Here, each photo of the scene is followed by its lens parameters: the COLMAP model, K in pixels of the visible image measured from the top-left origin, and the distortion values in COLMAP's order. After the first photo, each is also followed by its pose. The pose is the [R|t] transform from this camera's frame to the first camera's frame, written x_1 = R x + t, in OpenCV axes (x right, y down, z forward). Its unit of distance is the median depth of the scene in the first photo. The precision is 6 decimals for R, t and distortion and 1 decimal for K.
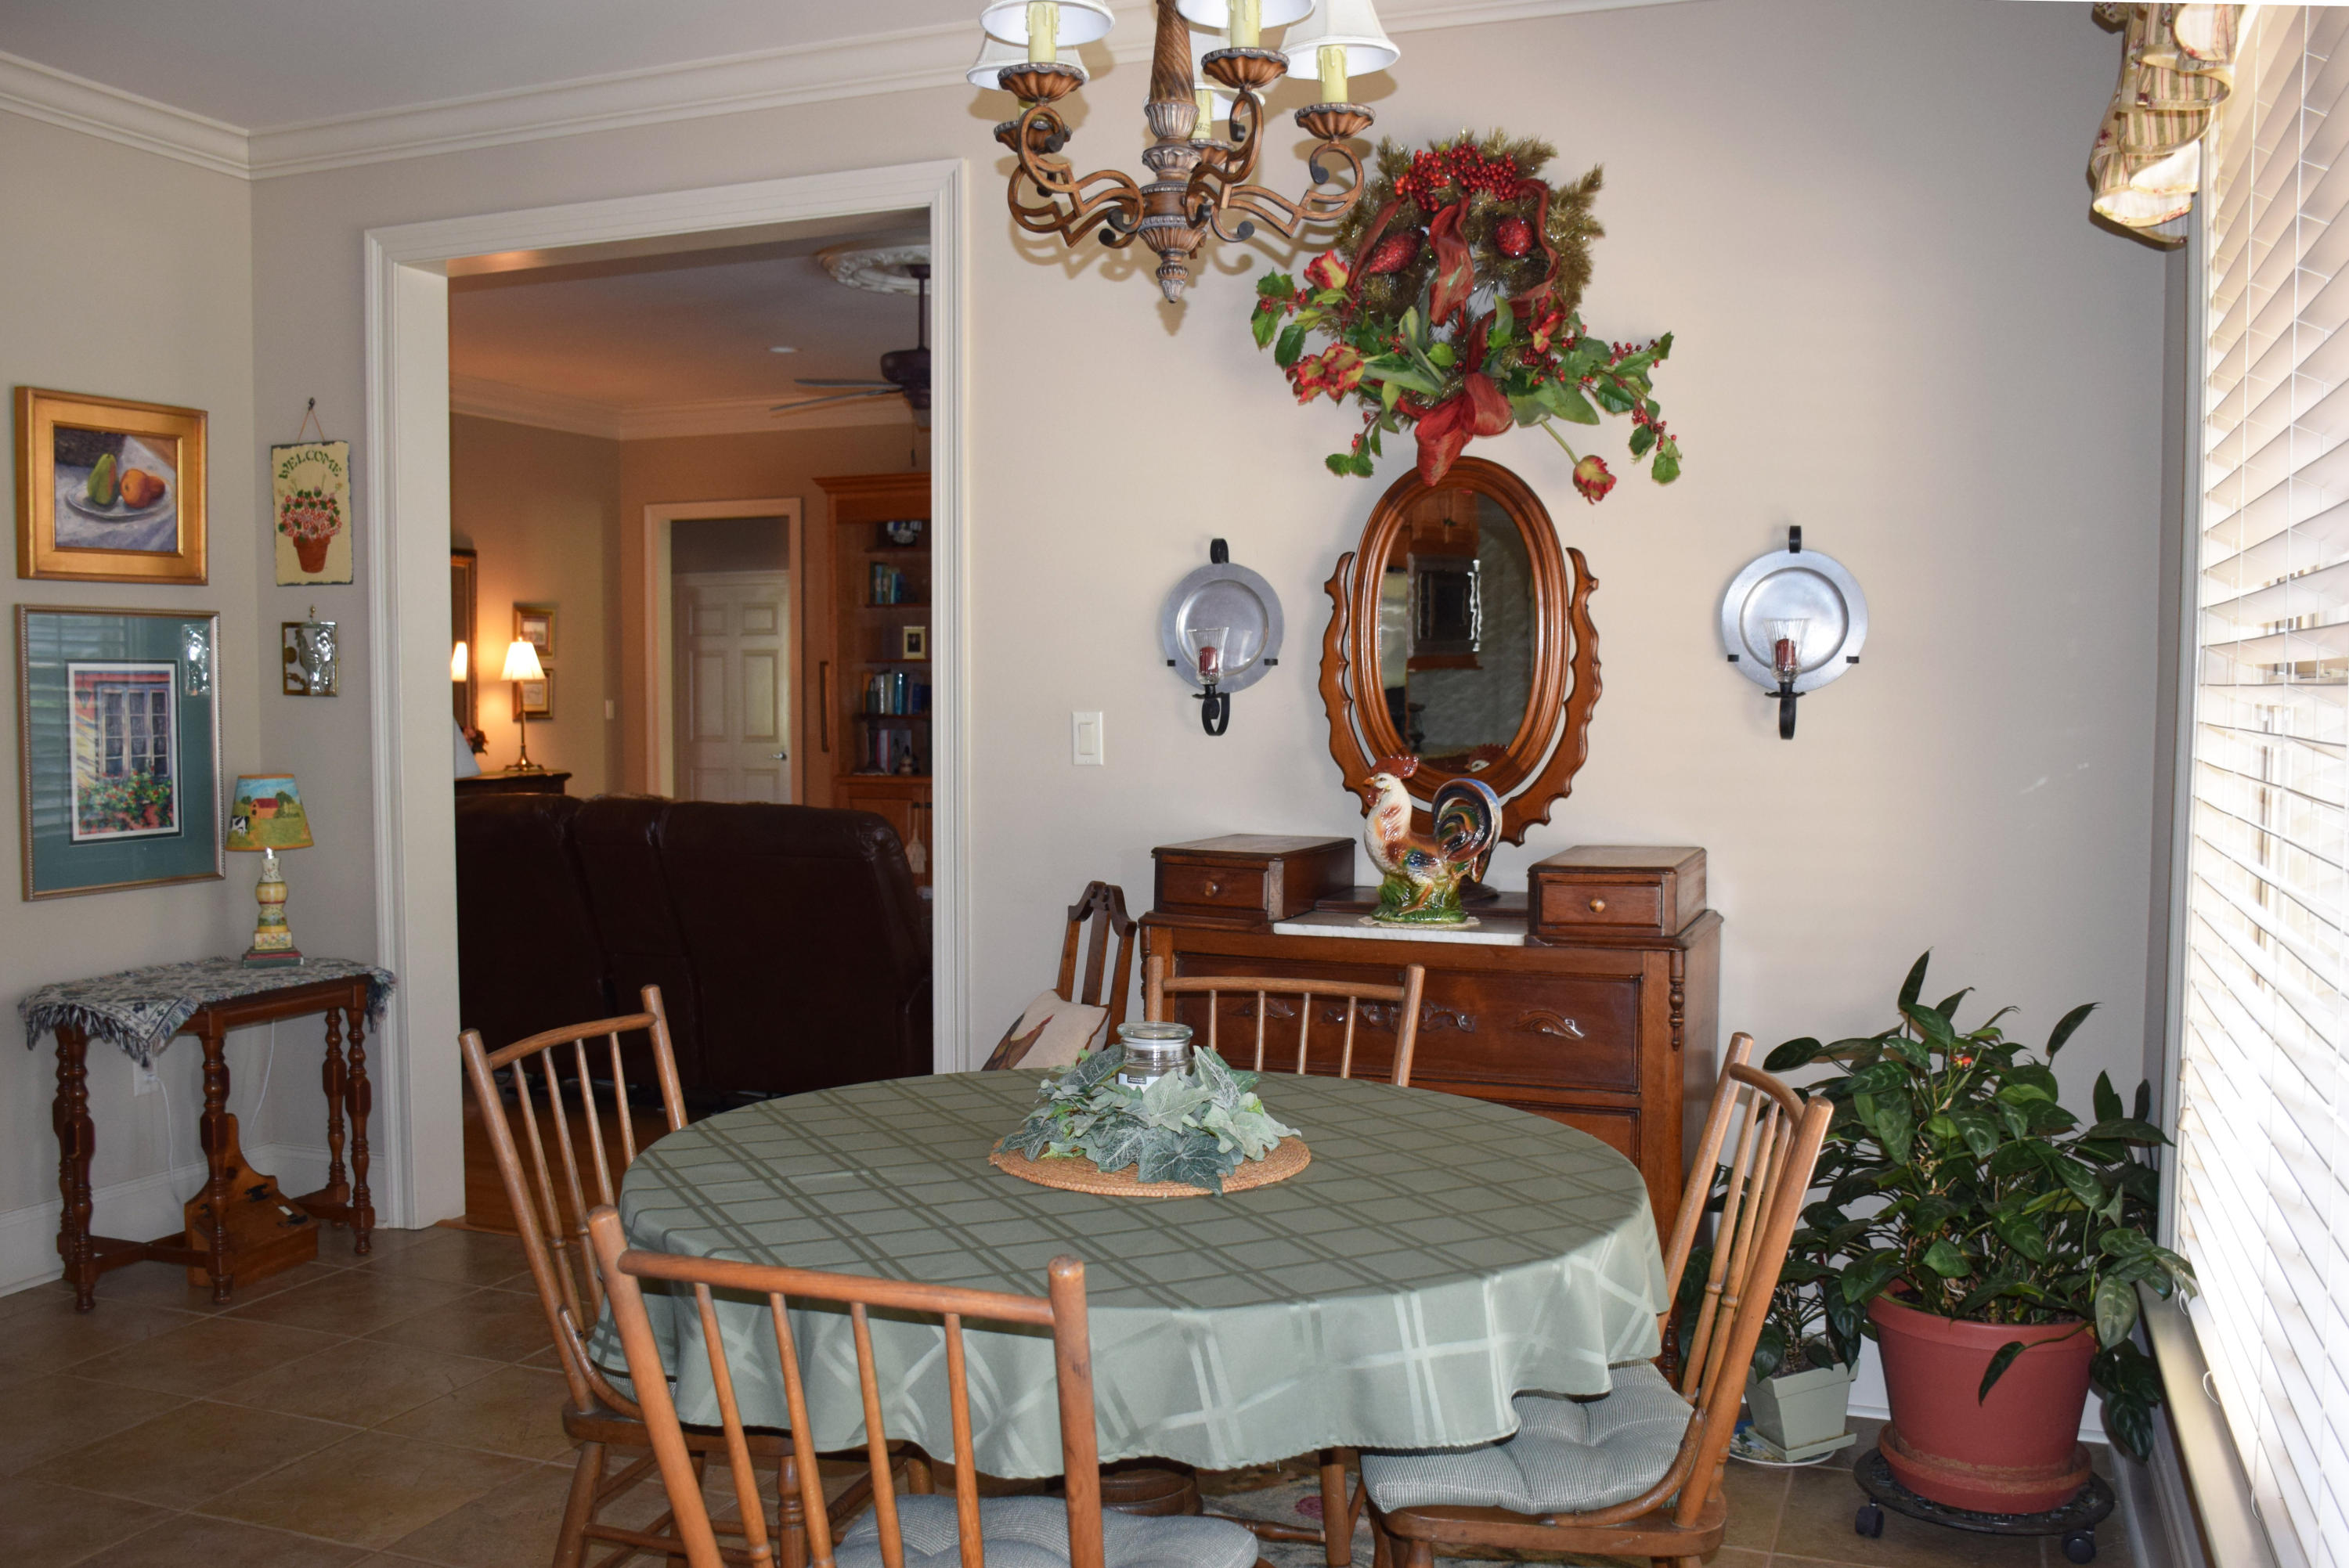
lens RADIAL K [[2071.0, 0, 1177.4], [0, 2071.0, 781.6], [0, 0, 1]] dist [-0.081981, 0.003882]
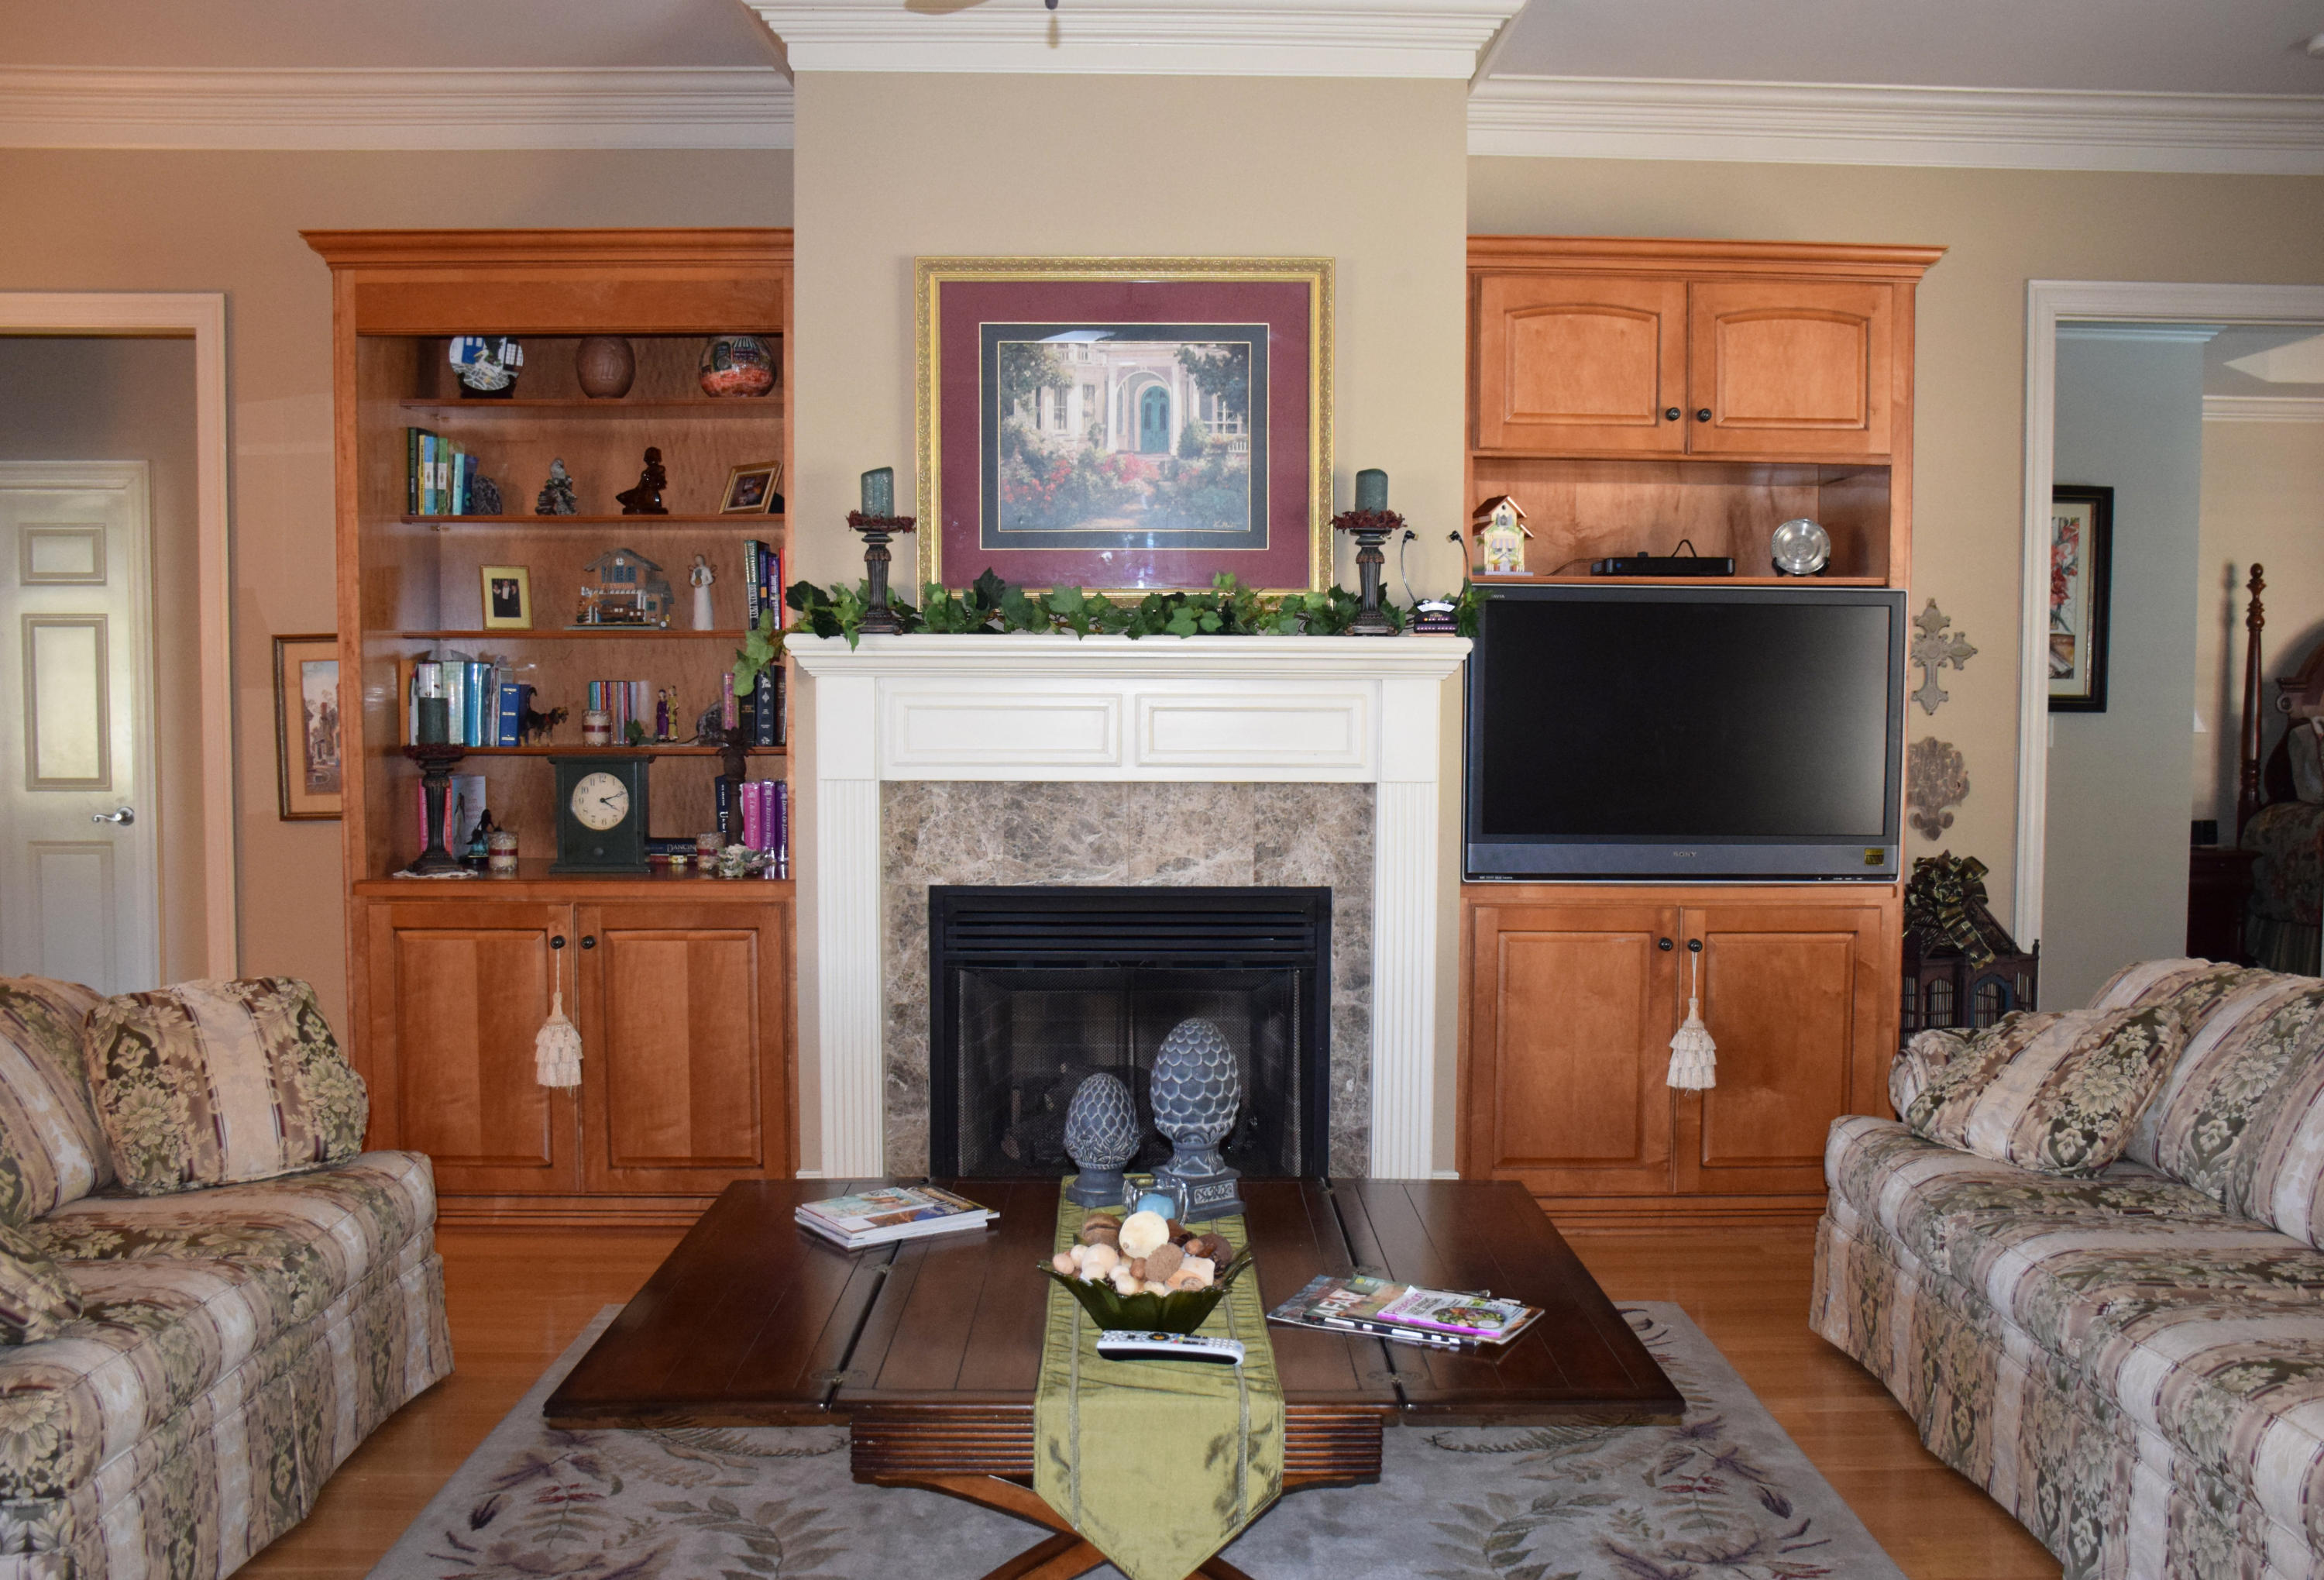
lens RADIAL K [[2118.5, 0, 1161.4], [0, 2118.5, 799.9], [0, 0, 1]] dist [-0.080874, 0.068206]
pose [[0.928425, -0.018513, 0.371059, -0.488158], [0.013861, 0.999788, 0.015201, -0.072823], [-0.371262, -0.008970, 0.928485, 1.406597]]
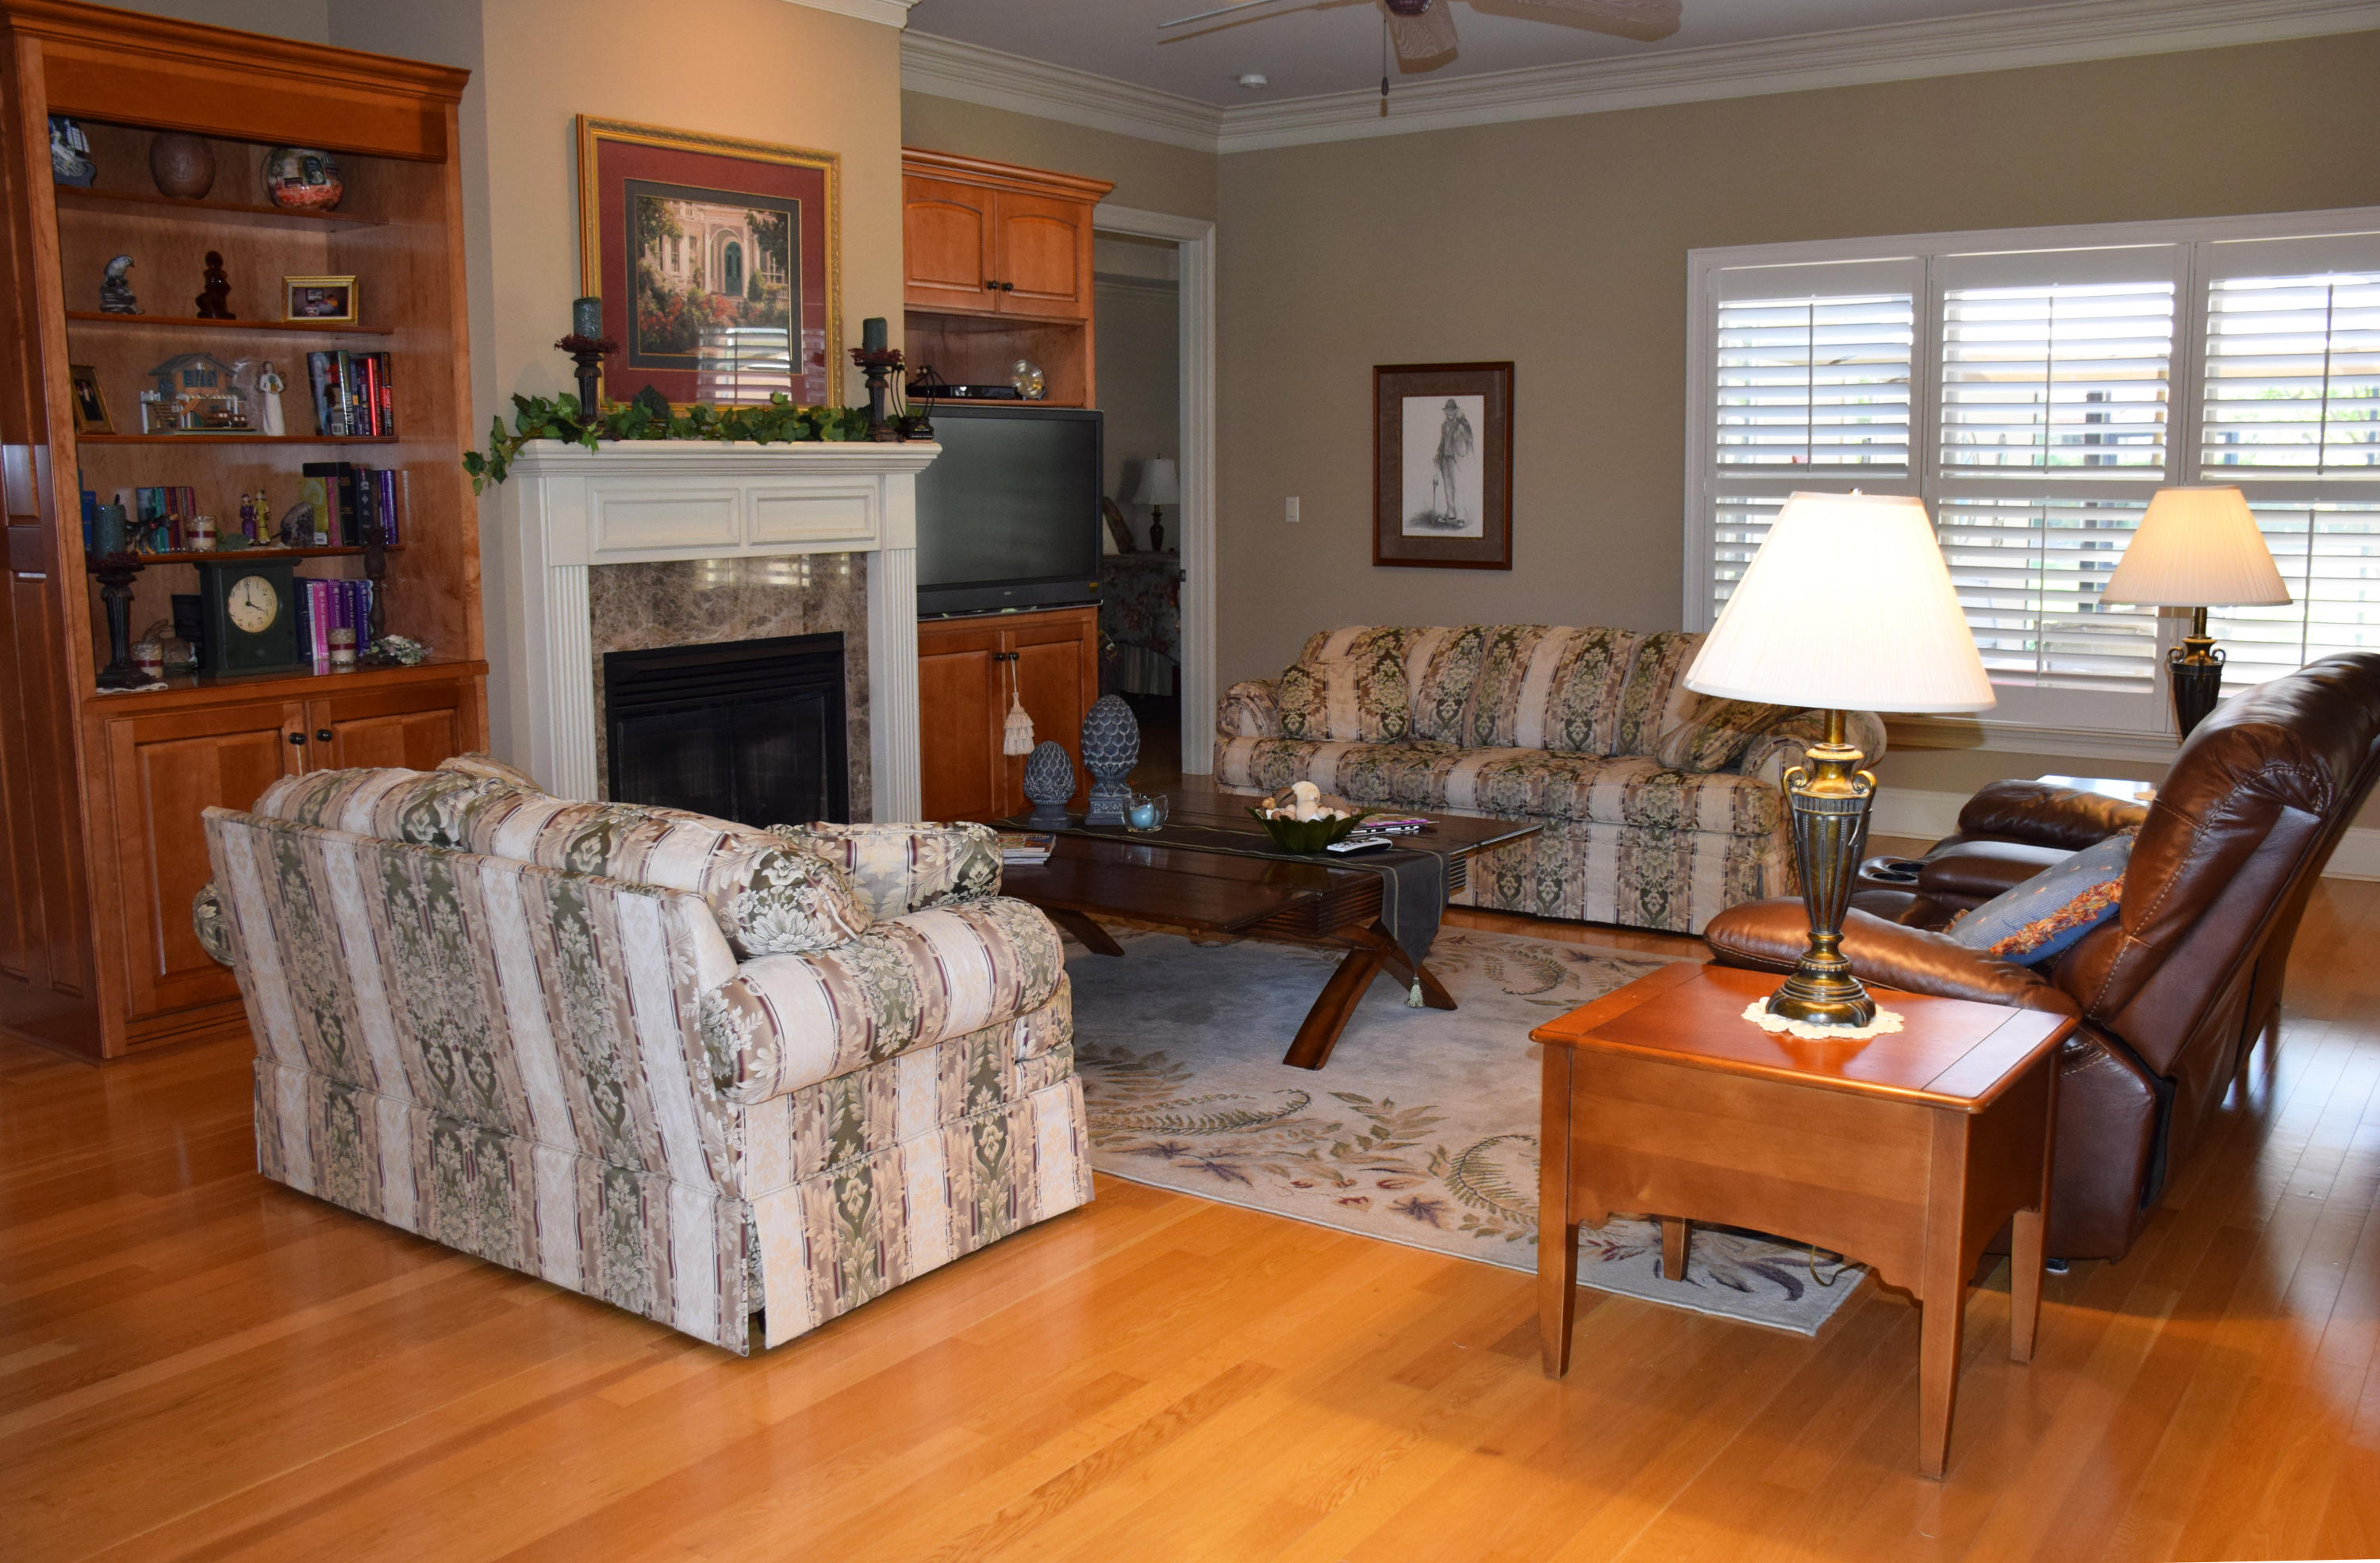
lens RADIAL K [[2173.3, 0, 1202.9], [0, 2173.3, 779.3], [0, 0, 1]] dist [-0.076014, 0.087439]
pose [[0.234883, -0.139476, 0.961965, -1.568897], [0.049964, 0.990076, 0.131353, -0.096804], [-0.970739, 0.017211, 0.239520, 1.867956]]
